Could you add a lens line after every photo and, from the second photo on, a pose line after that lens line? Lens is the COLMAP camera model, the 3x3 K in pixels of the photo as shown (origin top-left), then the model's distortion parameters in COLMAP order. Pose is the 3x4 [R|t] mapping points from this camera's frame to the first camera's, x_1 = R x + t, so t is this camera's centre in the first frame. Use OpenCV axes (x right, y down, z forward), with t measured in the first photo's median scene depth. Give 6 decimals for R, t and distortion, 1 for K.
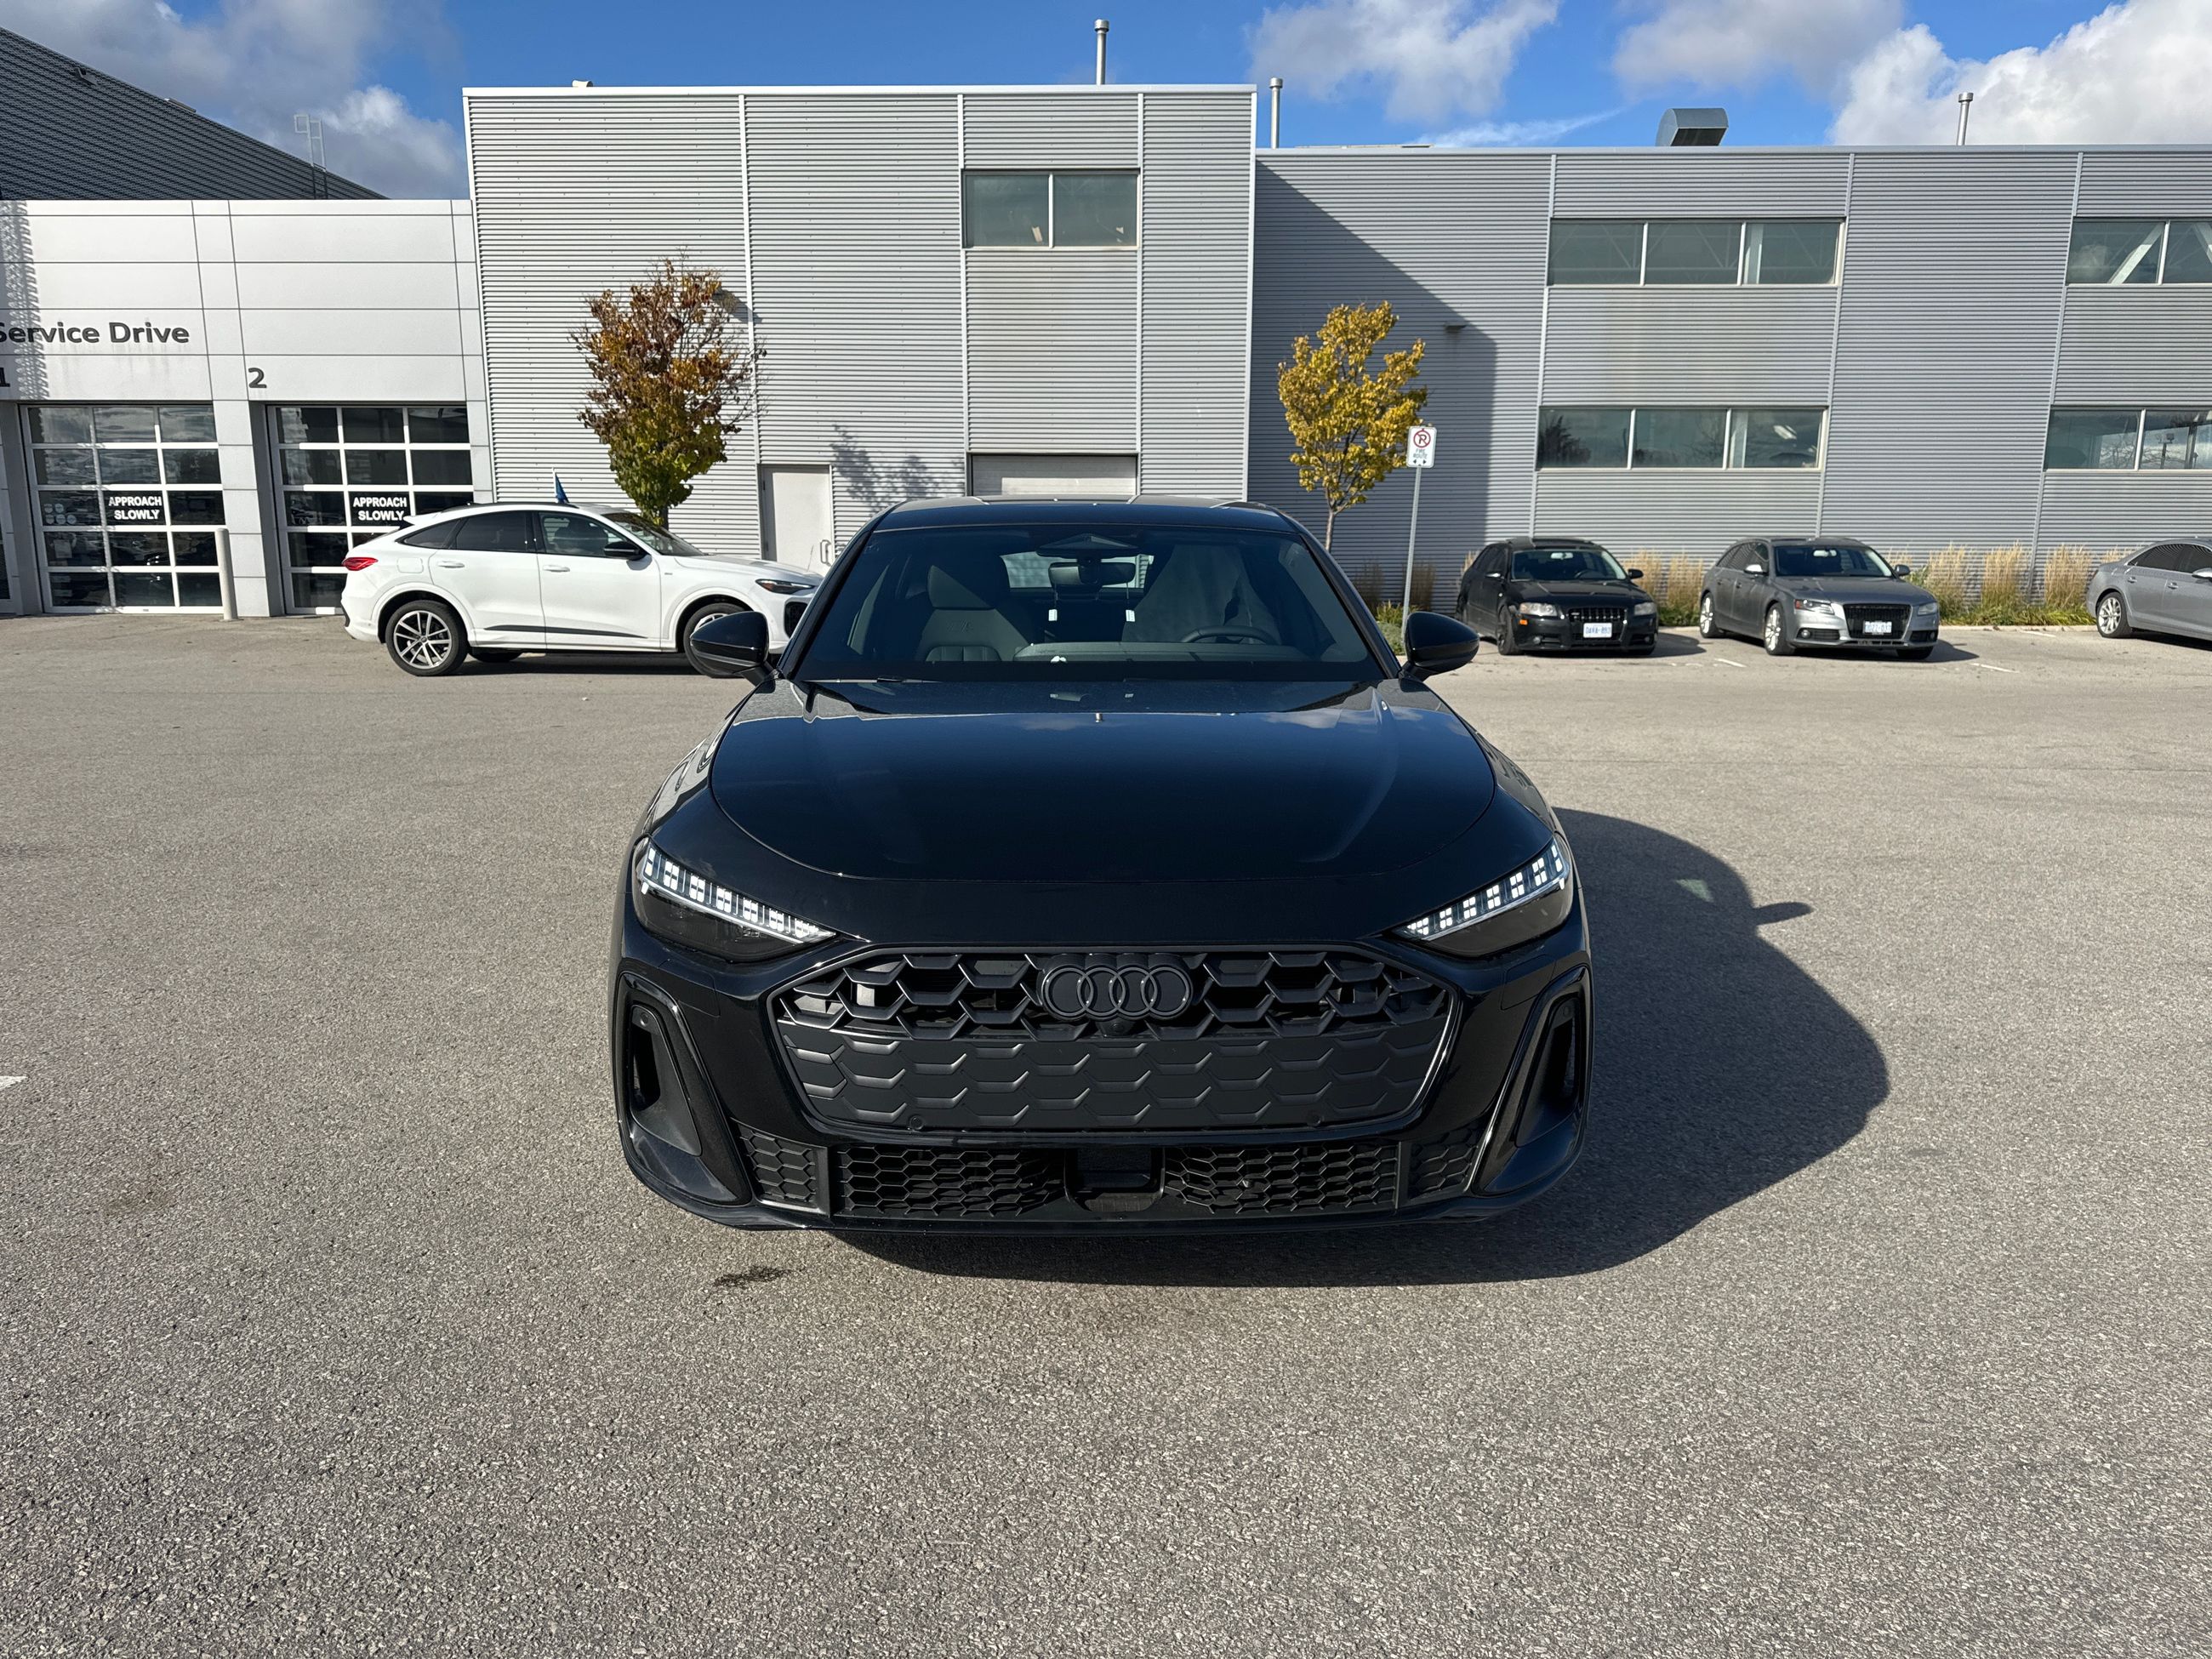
lens RADIAL K [[1568.2, 0, 1095.6], [0, 1568.2, 835.6], [0, 0, 1]] dist [0.039792, -0.046861]
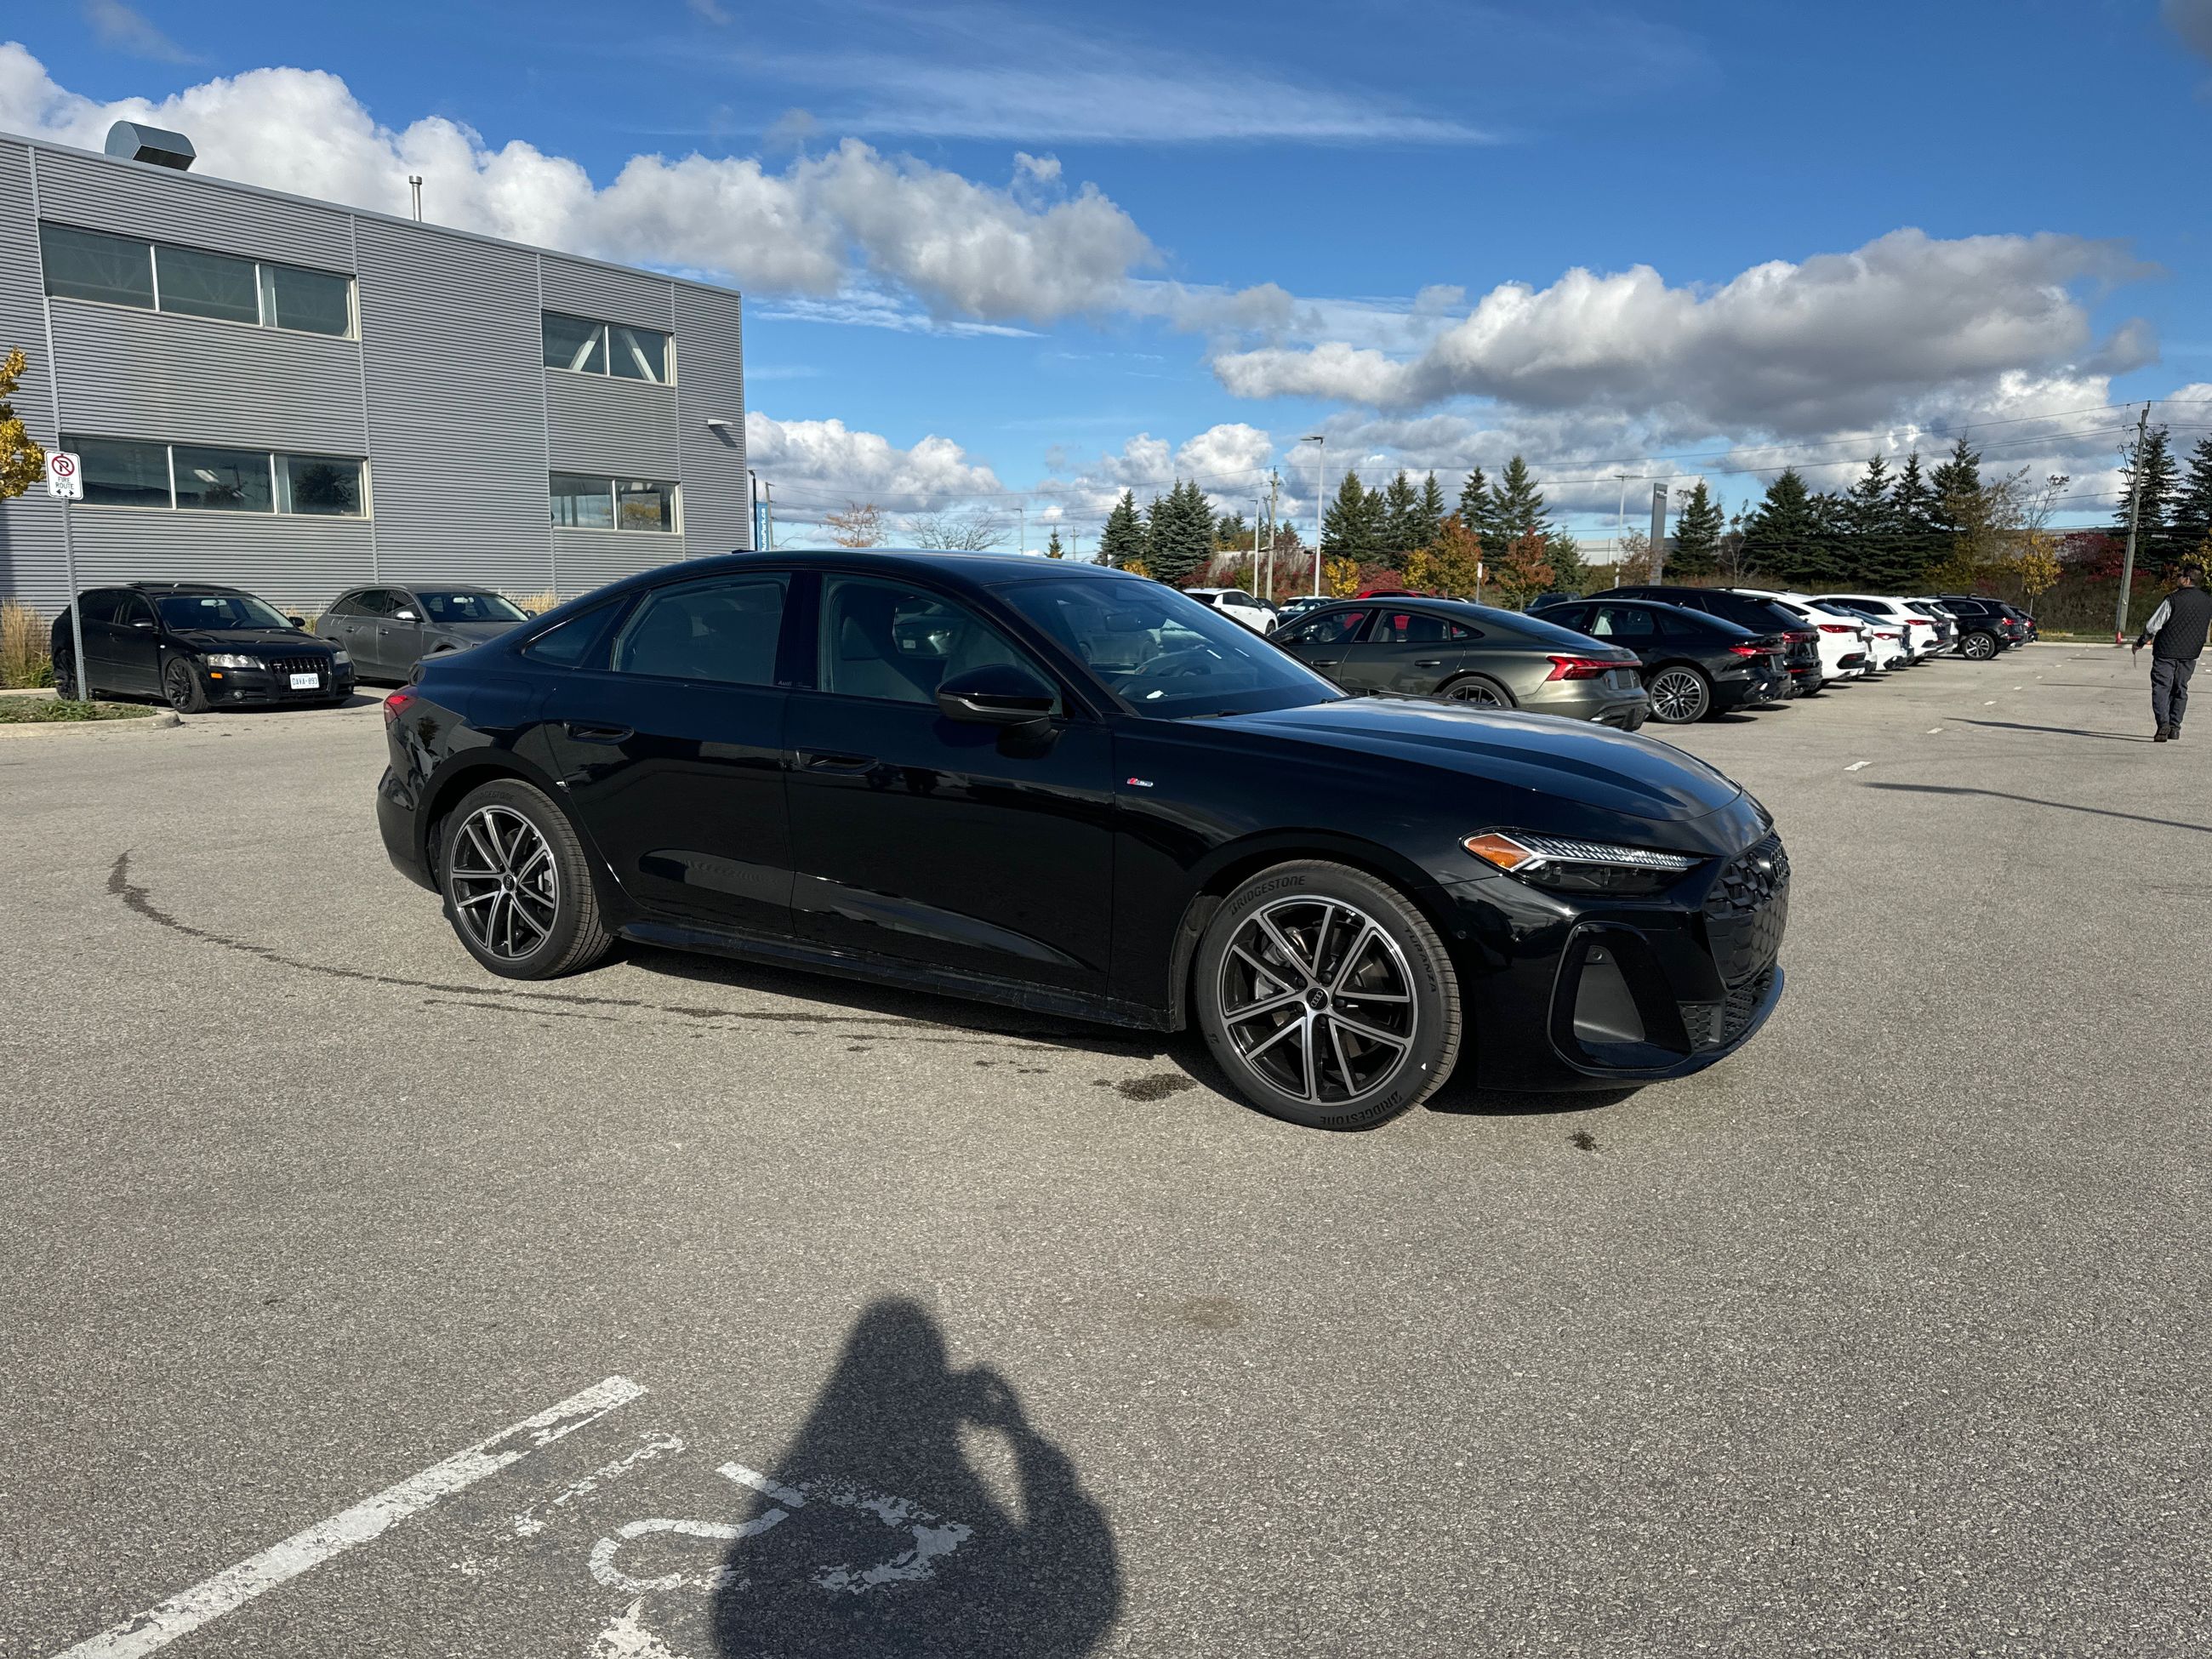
lens RADIAL K [[1567.2, 0, 1069.8], [0, 1567.2, 852.9], [0, 0, 1]] dist [0.084346, -0.101938]
pose [[0.525293, -0.141356, 0.839098, -0.205716], [0.157773, 0.985186, 0.067197, -0.016047], [-0.836167, 0.097089, 0.539814, 0.085442]]
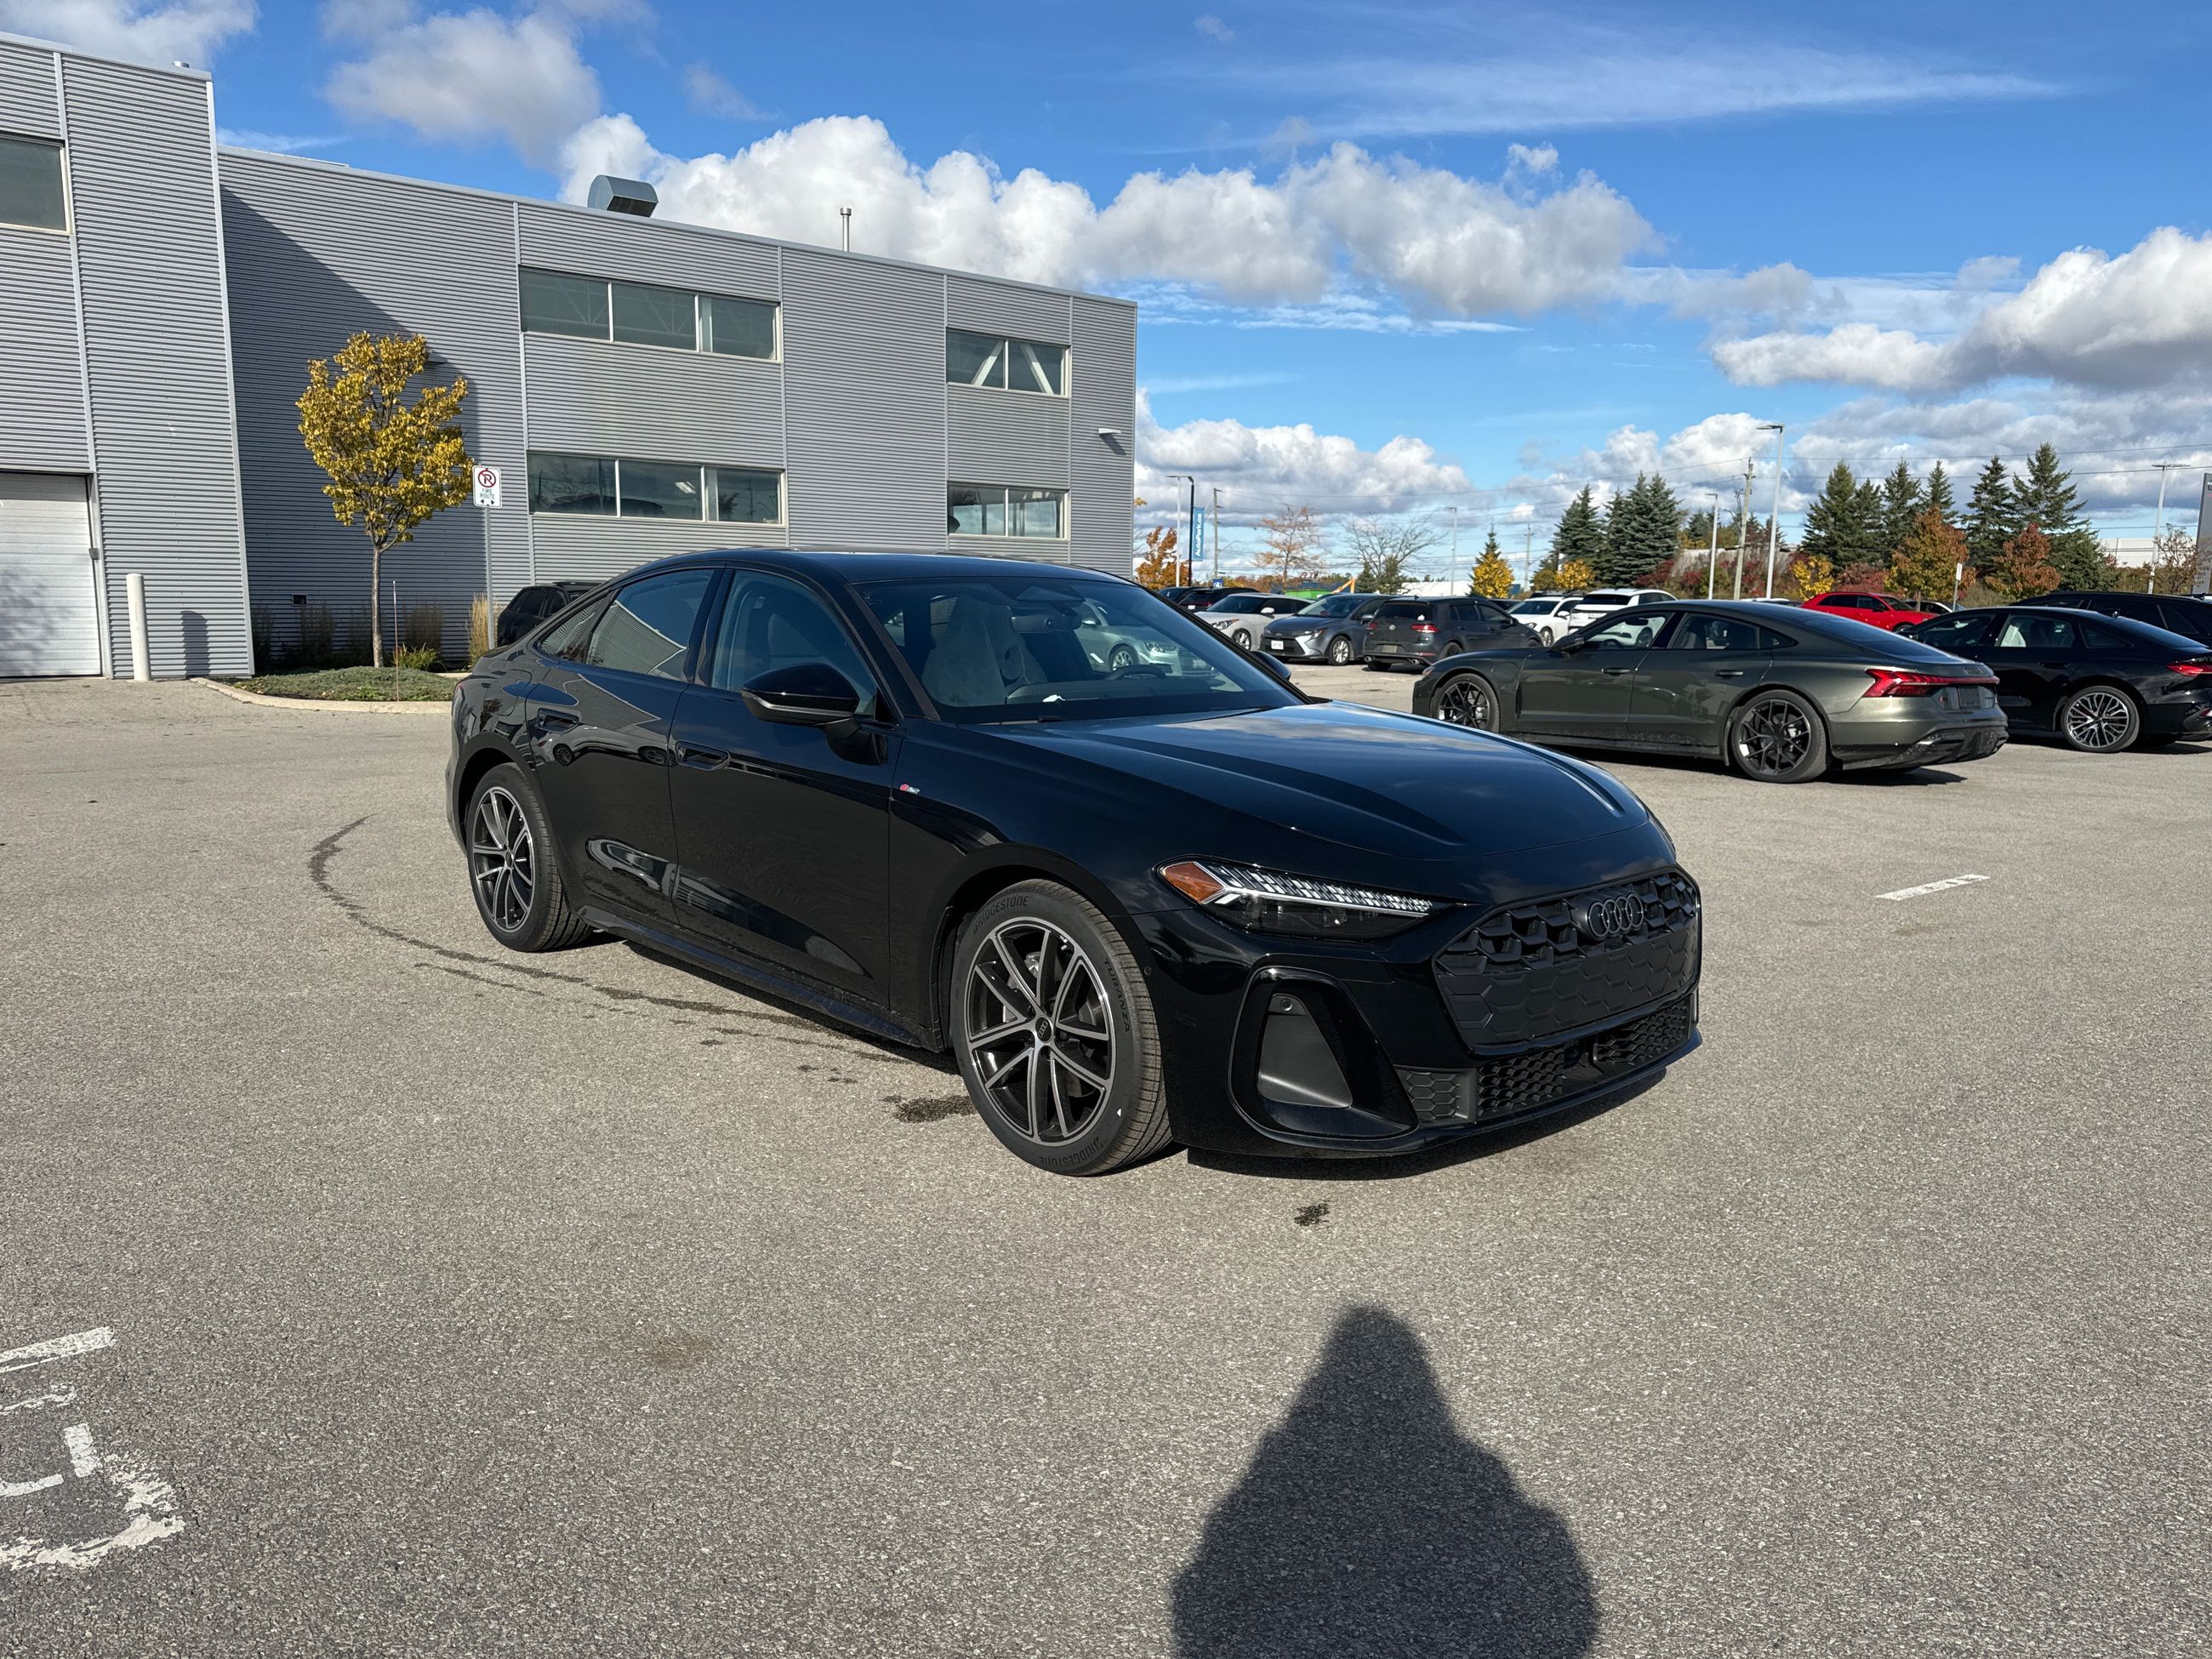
lens RADIAL K [[1568.2, 0, 1095.6], [0, 1568.2, 835.6], [0, 0, 1]] dist [0.039792, -0.046861]
pose [[0.743601, -0.100367, 0.661048, -0.144850], [0.118165, 0.992834, 0.017821, -0.005550], [-0.658100, 0.064861, 0.750132, 0.029180]]
